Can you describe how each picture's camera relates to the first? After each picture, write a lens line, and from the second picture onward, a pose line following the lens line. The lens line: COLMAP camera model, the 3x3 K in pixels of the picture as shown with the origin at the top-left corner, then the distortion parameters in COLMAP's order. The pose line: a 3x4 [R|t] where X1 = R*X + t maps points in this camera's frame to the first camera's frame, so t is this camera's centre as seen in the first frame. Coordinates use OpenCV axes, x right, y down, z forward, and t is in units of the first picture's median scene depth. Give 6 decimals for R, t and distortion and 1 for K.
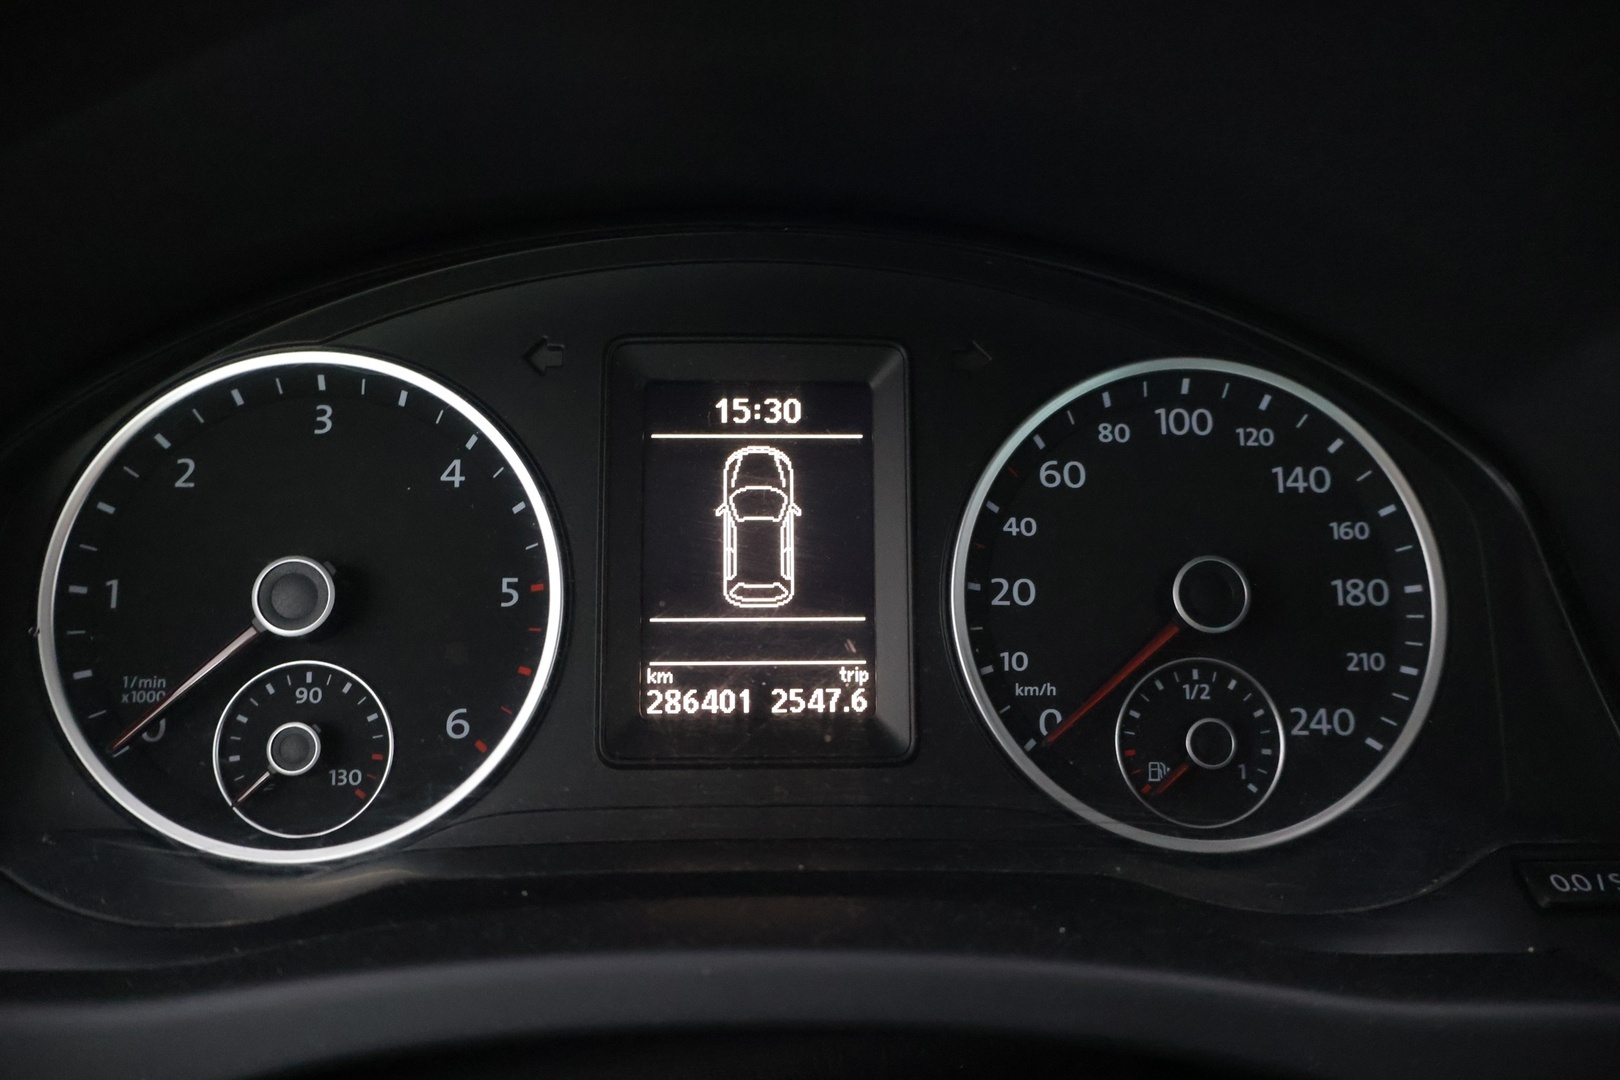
lens RADIAL K [[1356.0, 0, 816.9], [0, 1356.0, 553.9], [0, 0, 1]] dist [-0.013067, 0.009969]
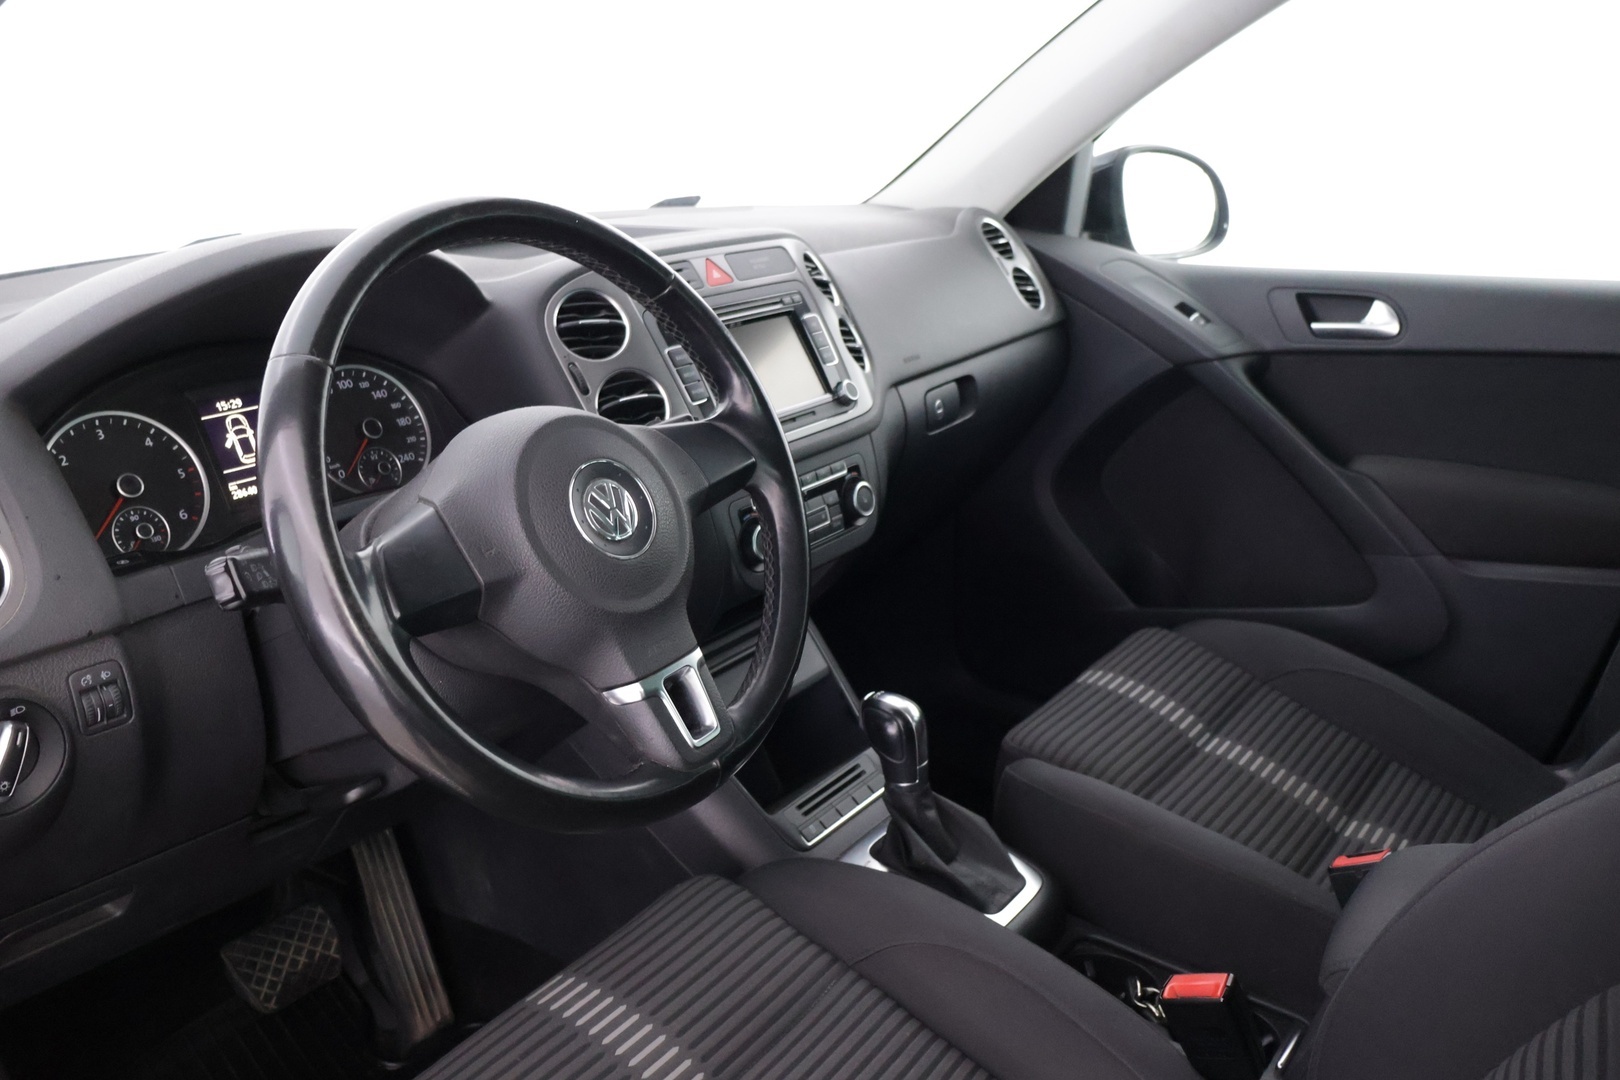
lens RADIAL K [[1356.0, 0, 809.3], [0, 1356.0, 535.6], [0, 0, 1]] dist [-0.013067, 0.009969]
pose [[0.627226, -0.262869, 0.733135, -1.661907], [0.257926, 0.958311, 0.122941, 0.157200], [-0.734889, 0.111983, 0.668878, -2.190776]]
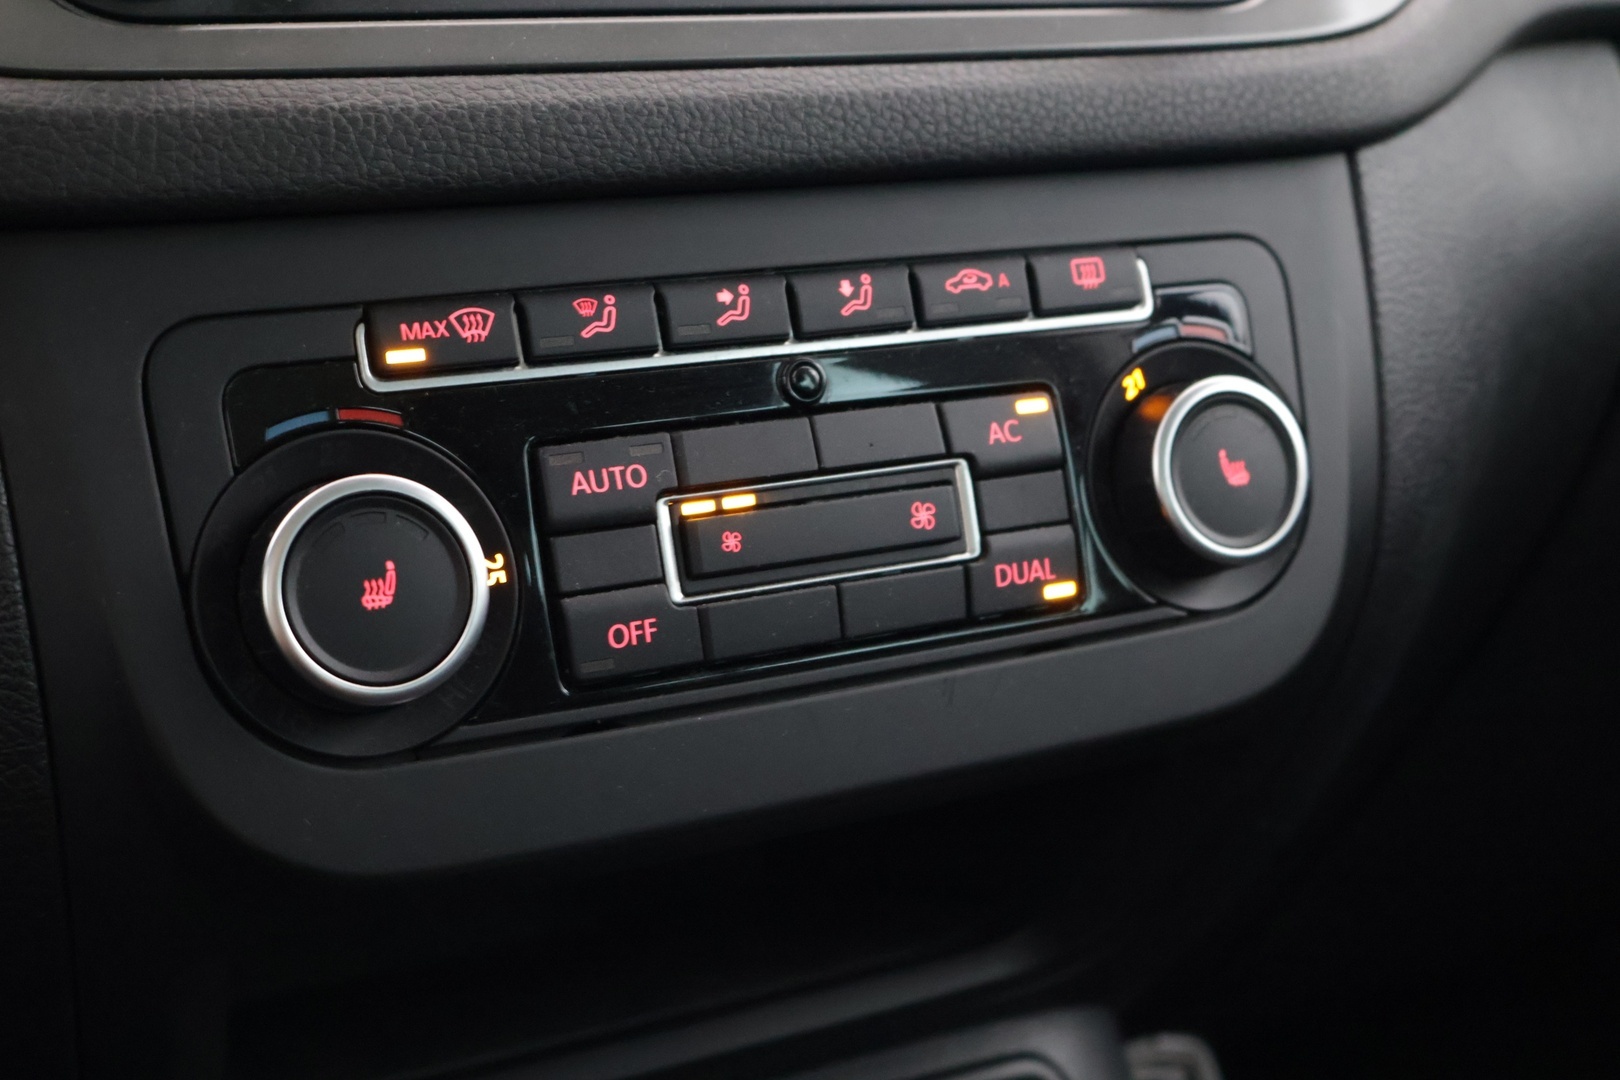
lens RADIAL K [[2212.5, 0, 795.6], [0, 2212.5, 543.2], [0, 0, 1]] dist [0.004675, 0.000000]
pose [[0.902281, -0.122961, 0.413242, 0.768805], [0.161201, 0.985167, -0.058830, 0.676931], [-0.399879, 0.119696, 0.908719, -0.583092]]
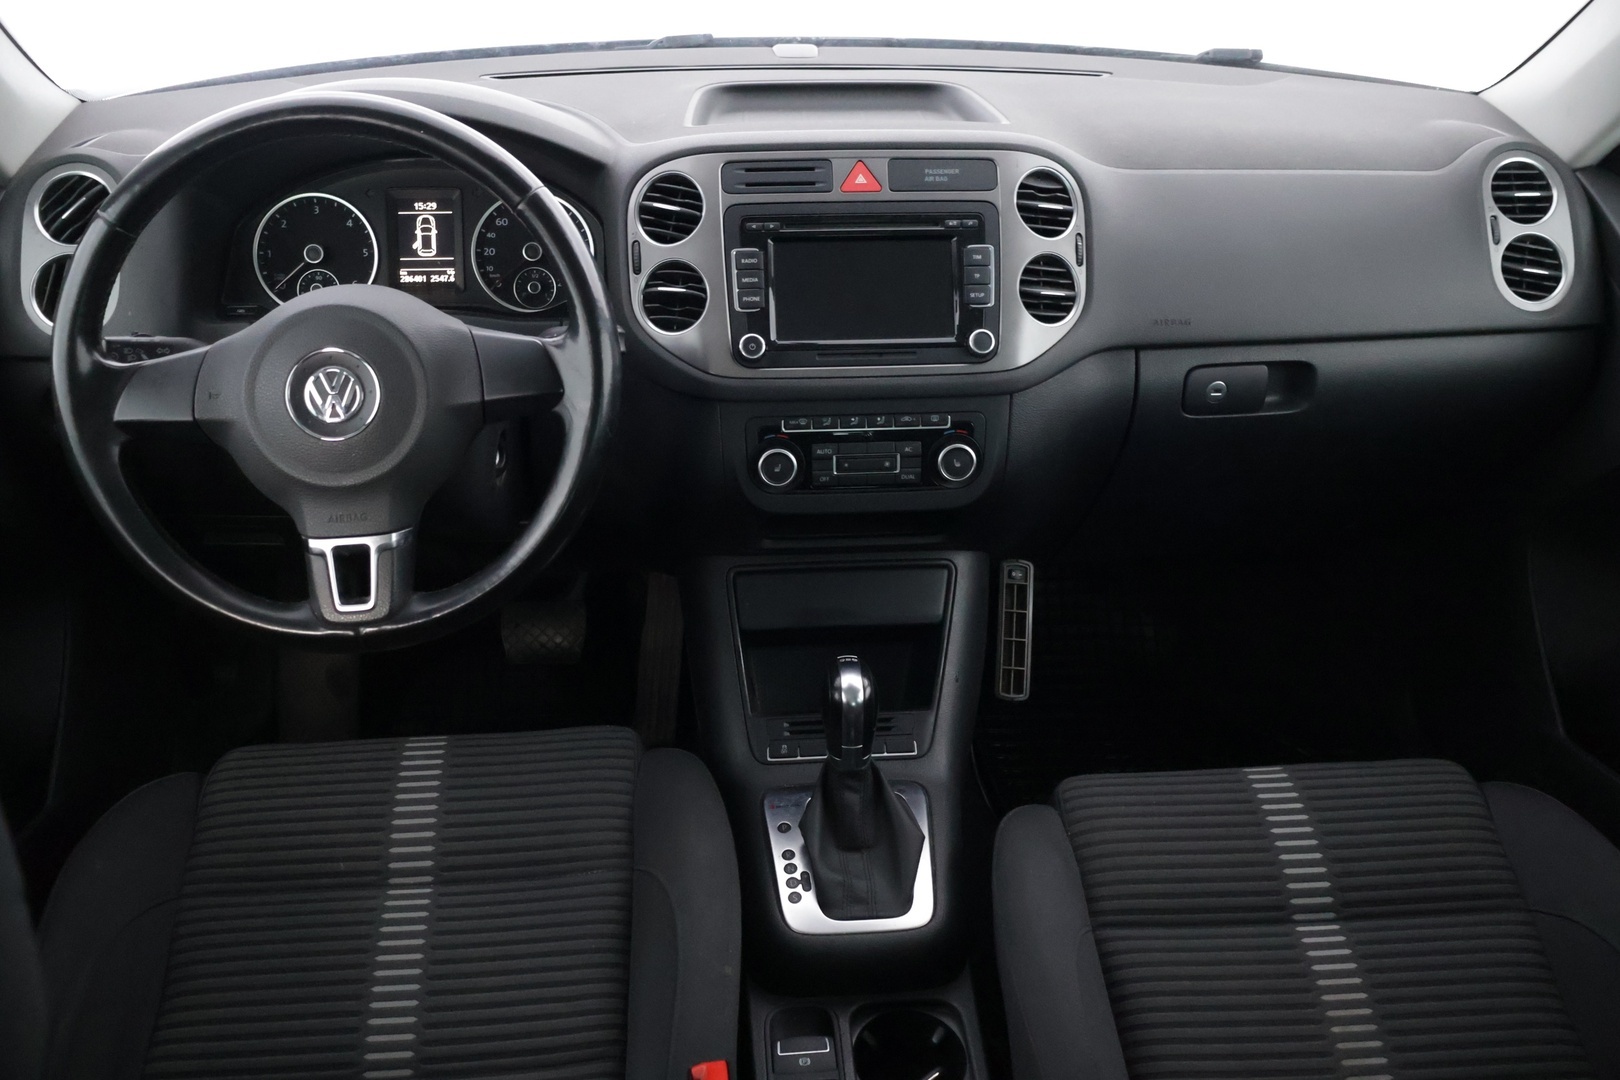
lens RADIAL K [[1356.0, 0, 805.6], [0, 1356.0, 541.9], [0, 0, 1]] dist [-0.013067, 0.009969]
pose [[0.999700, -0.012660, 0.020976, 1.009173], [0.007818, 0.976232, 0.216589, 0.005716], [-0.023219, -0.216360, 0.976038, -3.227160]]
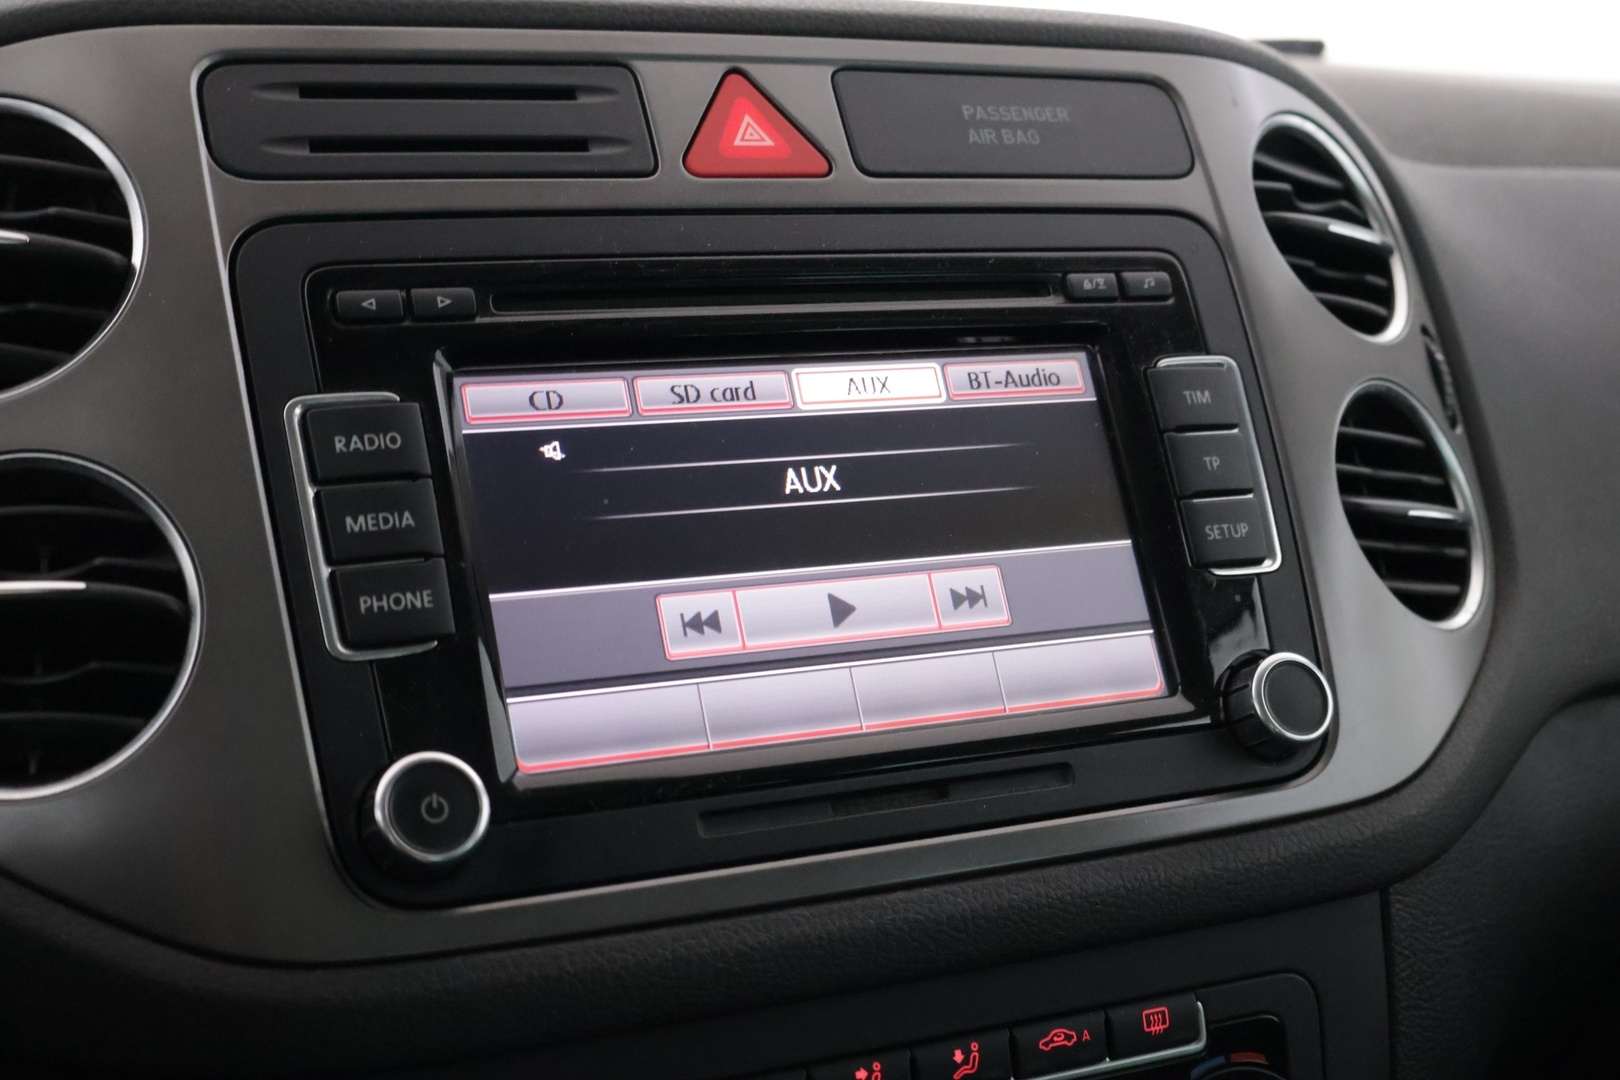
lens RADIAL K [[2212.5, 0, 820.2], [0, 2212.5, 538.3], [0, 0, 1]] dist [0.004675, 0.000000]
pose [[0.918575, -0.068448, 0.389275, 0.667905], [0.093781, 0.994510, -0.046426, 0.202920], [-0.383960, 0.079152, 0.919951, -0.873614]]
